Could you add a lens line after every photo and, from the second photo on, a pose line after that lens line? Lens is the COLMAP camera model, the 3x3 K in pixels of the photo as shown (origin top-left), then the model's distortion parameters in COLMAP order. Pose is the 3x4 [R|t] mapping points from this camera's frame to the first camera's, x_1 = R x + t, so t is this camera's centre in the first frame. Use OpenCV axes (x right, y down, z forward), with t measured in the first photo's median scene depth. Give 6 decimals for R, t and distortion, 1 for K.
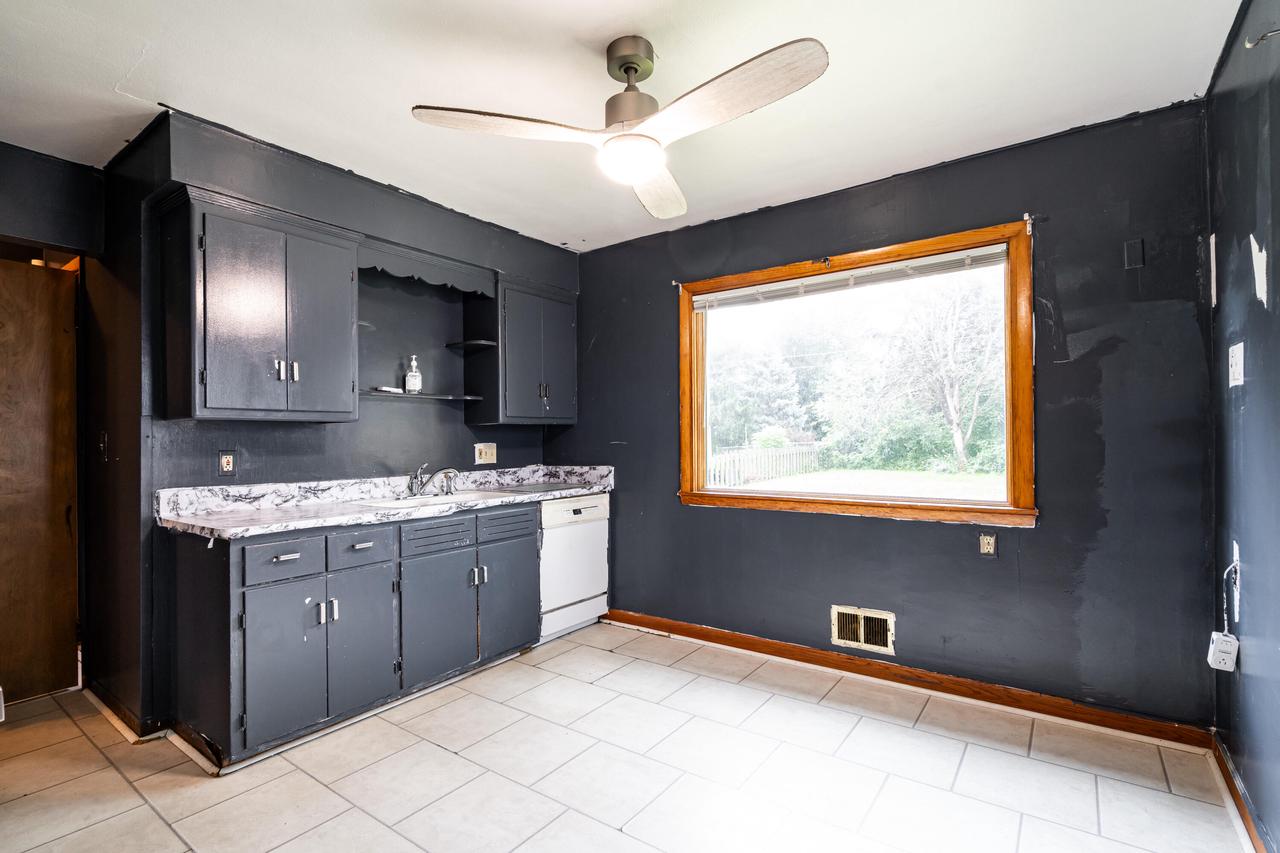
lens RADIAL K [[601.3, 0, 638.0], [0, 601.3, 434.5], [0, 0, 1]] dist [-0.000870, 0.000424]
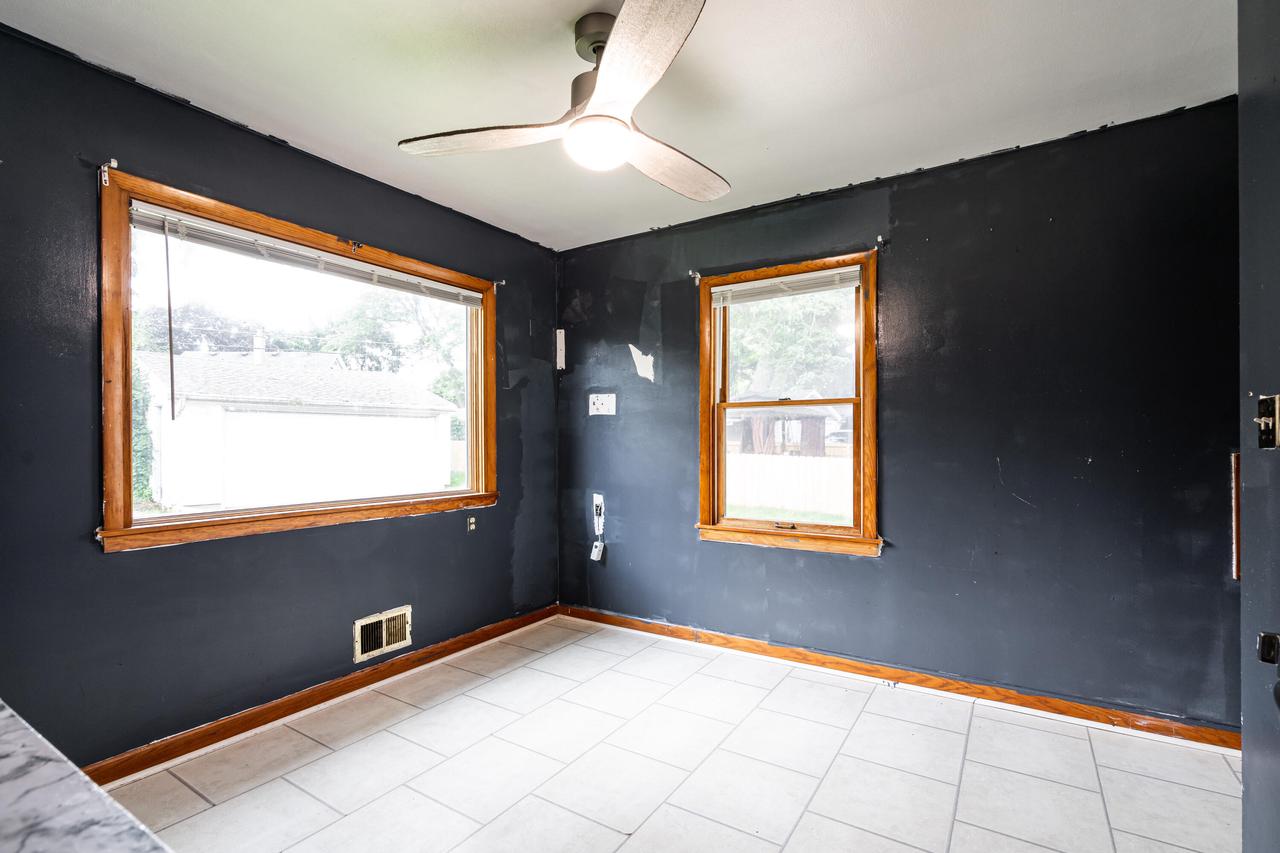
lens RADIAL K [[584.4, 0, 640.8], [0, 584.4, 435.8], [0, 0, 1]] dist [-0.002147, -0.000170]
pose [[-0.053269, 0.018712, 0.998405, -0.622039], [-0.006303, 0.999798, -0.019075, 0.016044], [-0.998560, -0.007309, -0.053140, 0.642320]]
